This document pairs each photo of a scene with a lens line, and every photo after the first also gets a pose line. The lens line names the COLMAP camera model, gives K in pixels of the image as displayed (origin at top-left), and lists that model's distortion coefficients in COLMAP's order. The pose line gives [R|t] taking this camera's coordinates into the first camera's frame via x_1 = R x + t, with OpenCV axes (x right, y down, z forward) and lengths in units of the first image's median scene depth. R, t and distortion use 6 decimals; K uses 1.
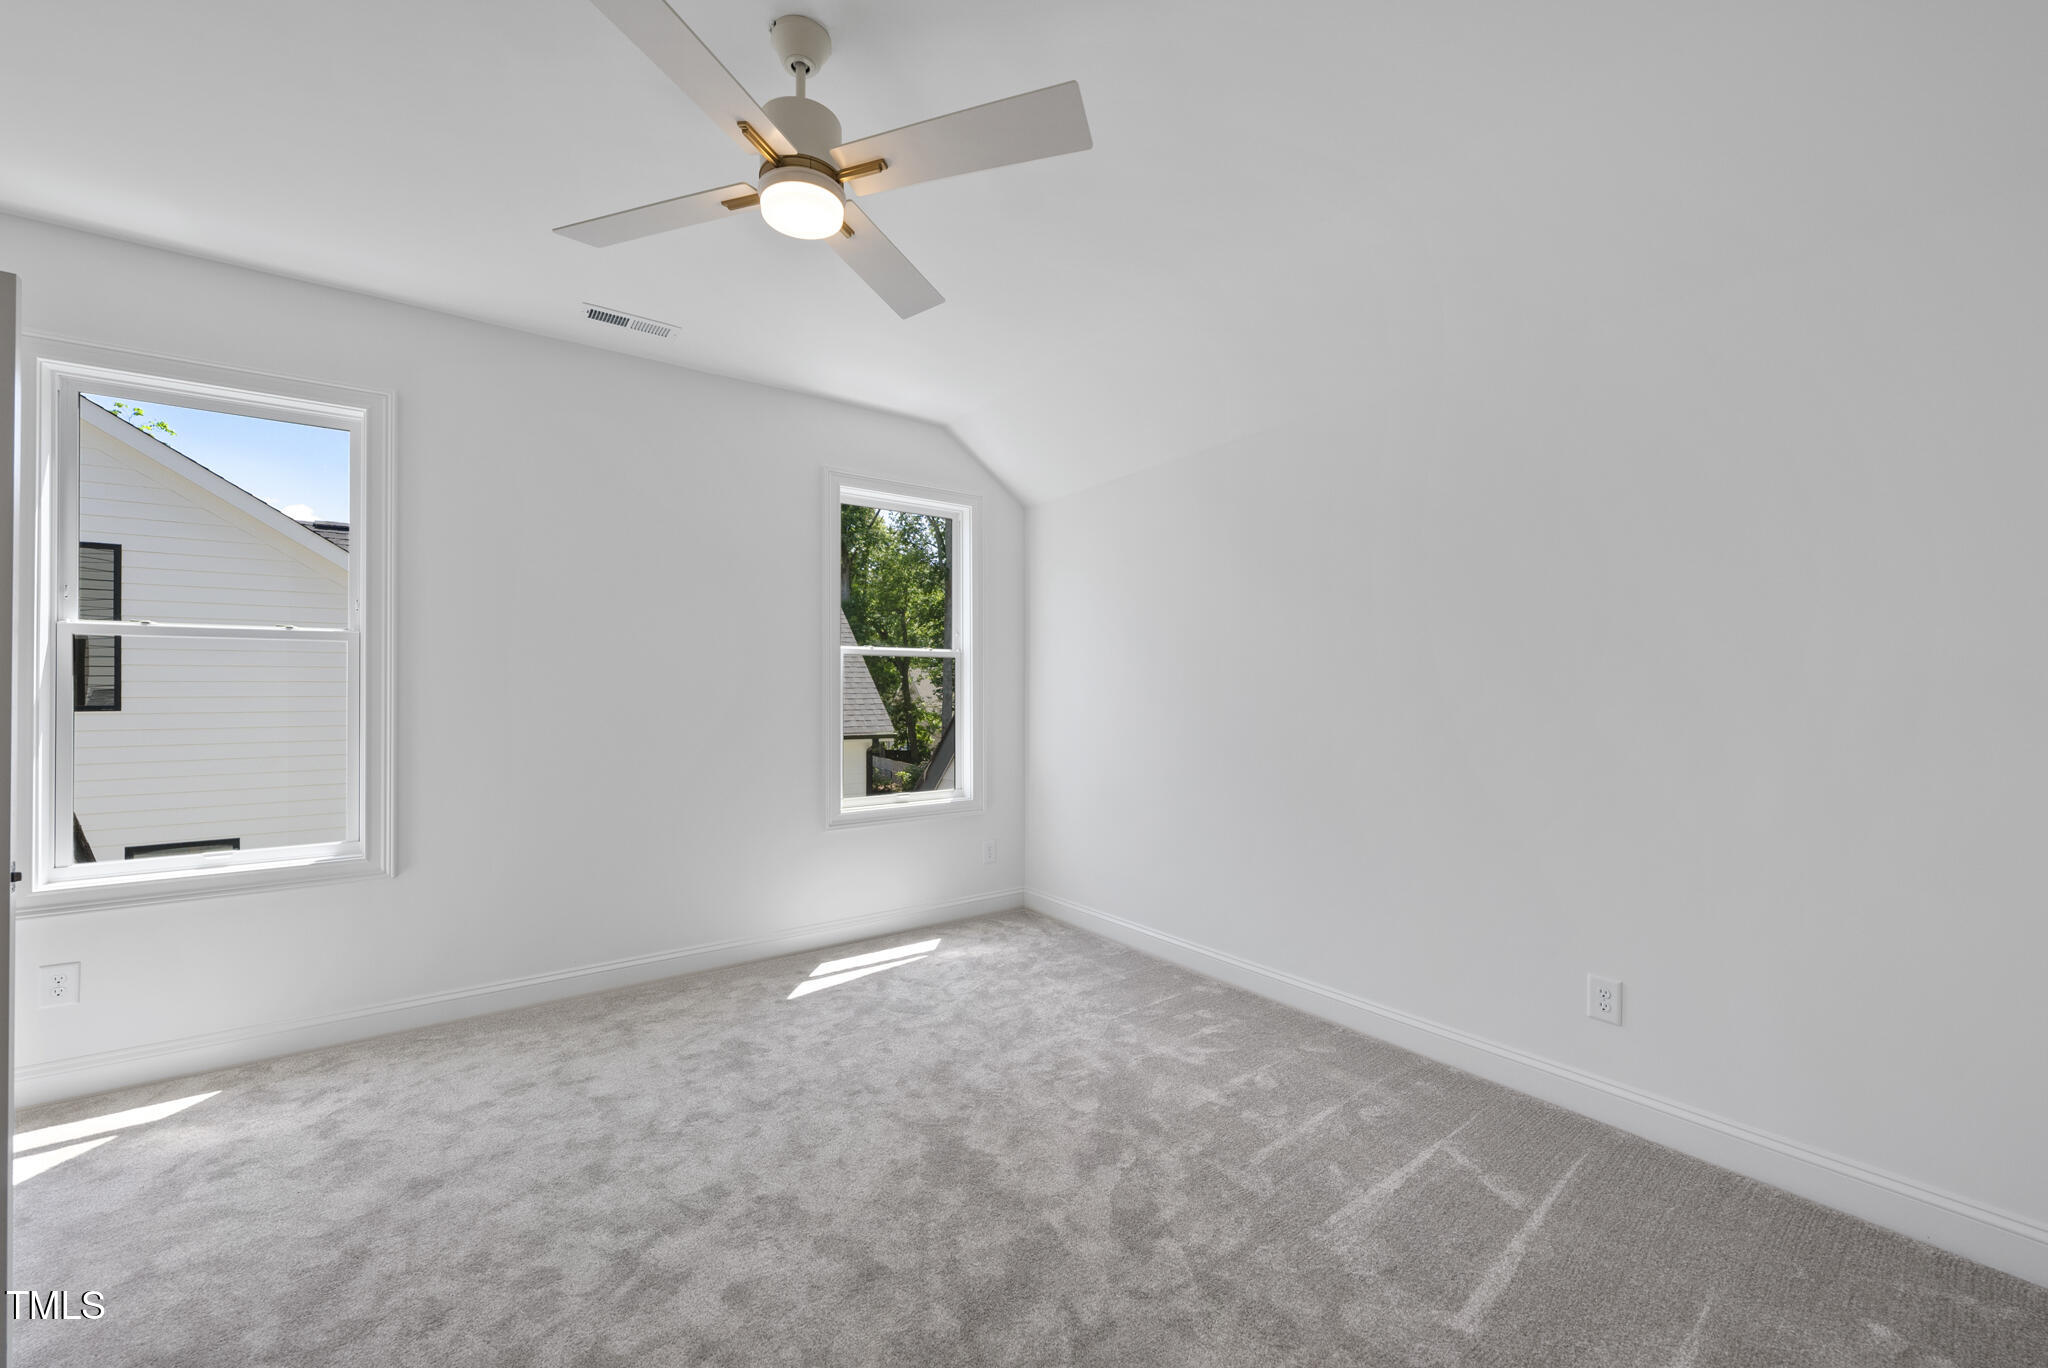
lens RADIAL K [[784.5, 0, 1019.7], [0, 784.5, 682.8], [0, 0, 1]] dist [-0.004923, 0.000006]
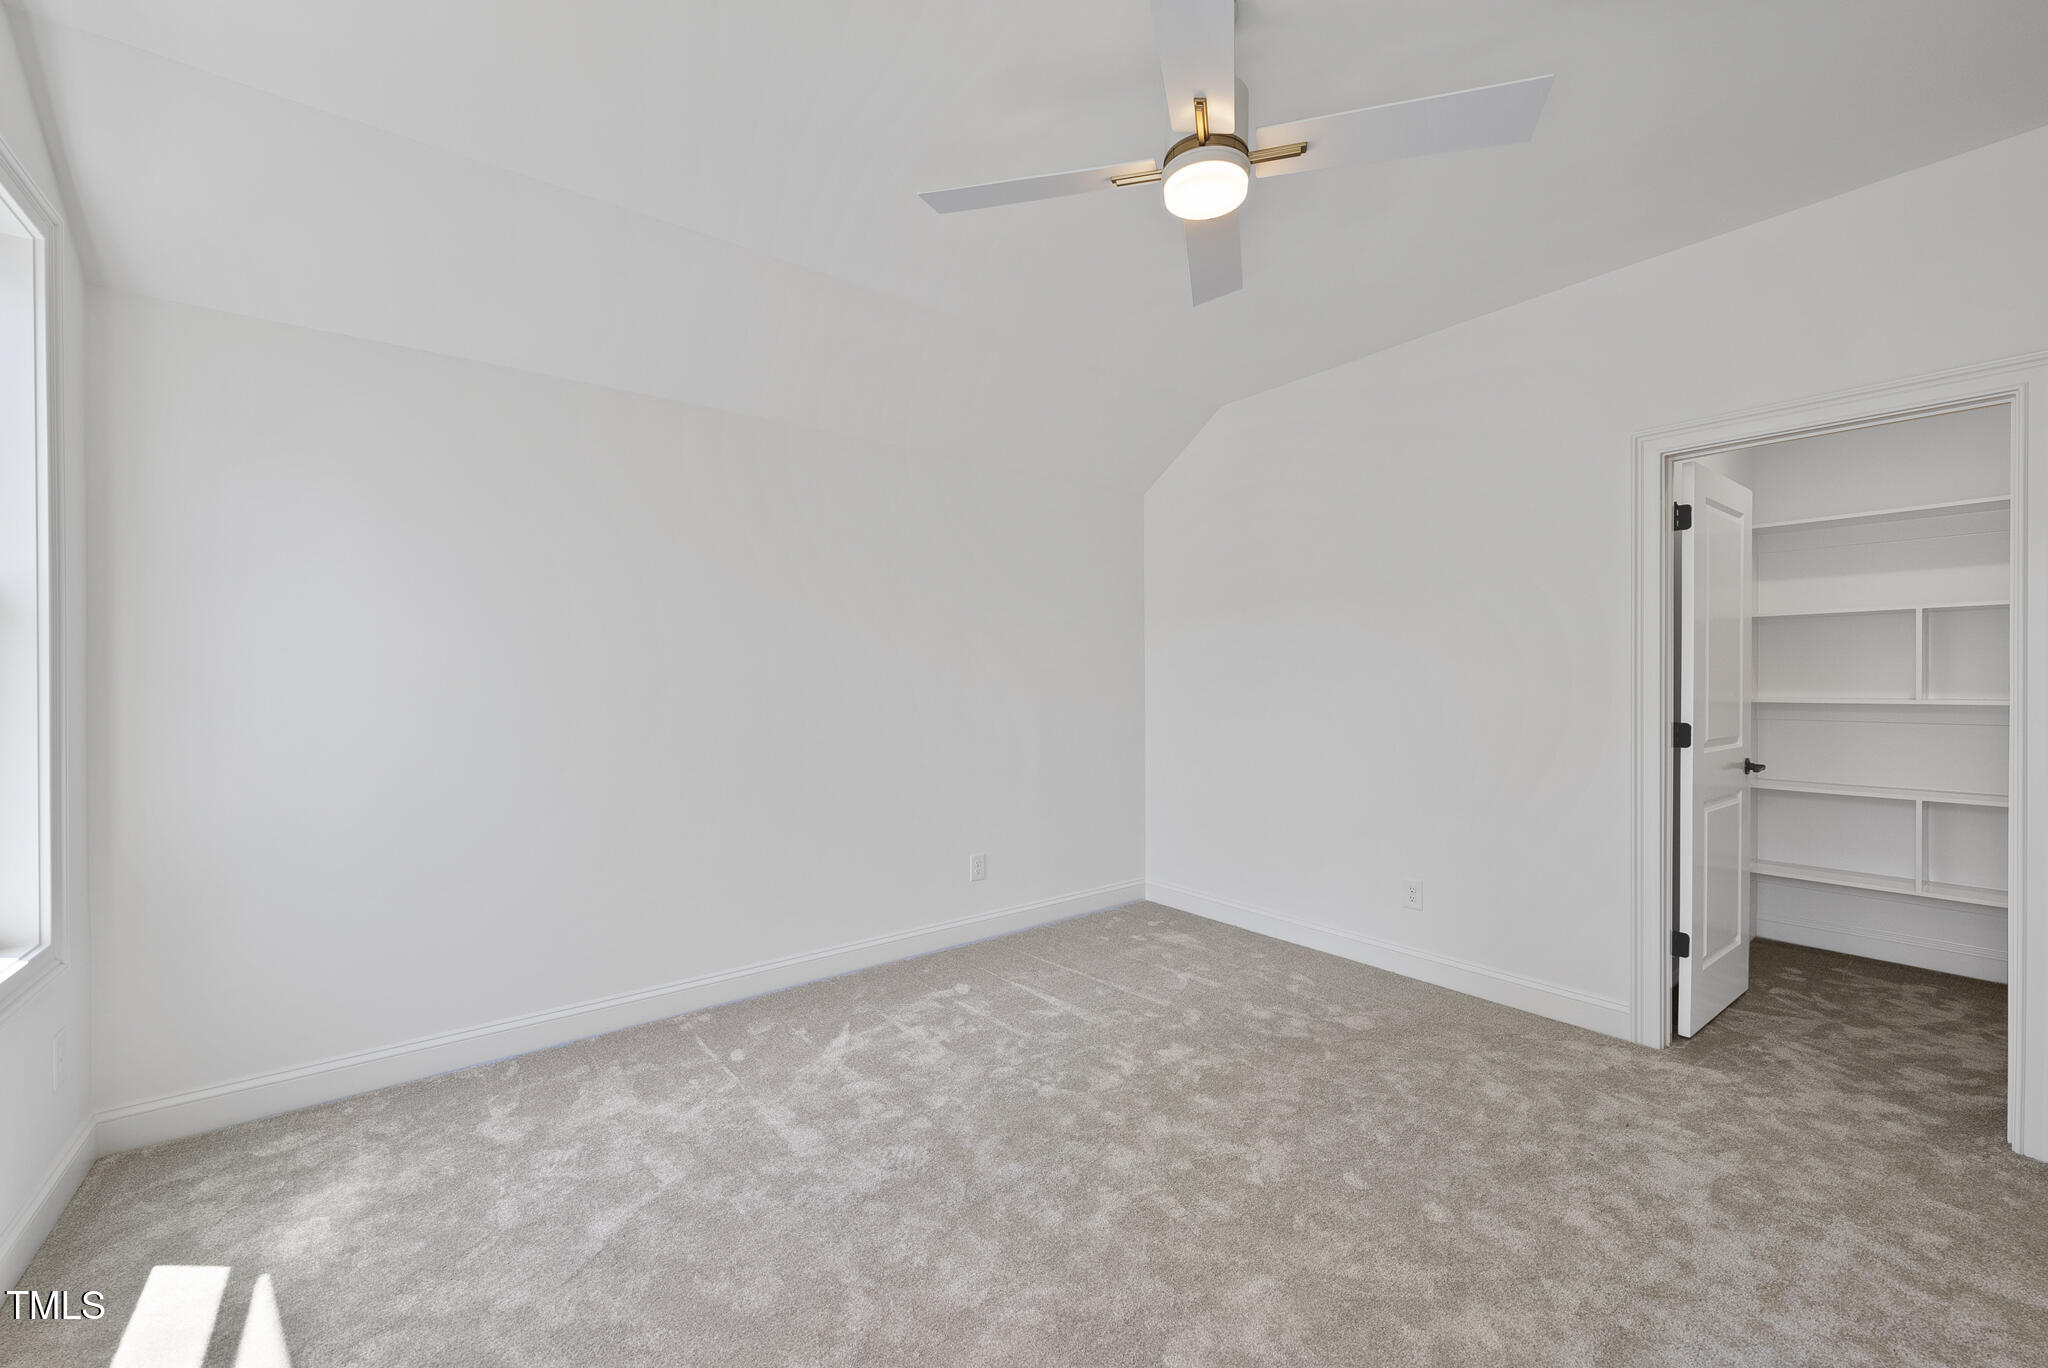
lens RADIAL K [[784.5, 0, 1021.7], [0, 784.5, 683.3], [0, 0, 1]] dist [-0.004923, 0.000006]
pose [[-0.018038, -0.001635, 0.999836, -0.575244], [-0.003281, 0.999993, 0.001576, 0.006468], [-0.999832, -0.003252, -0.018044, 0.579439]]
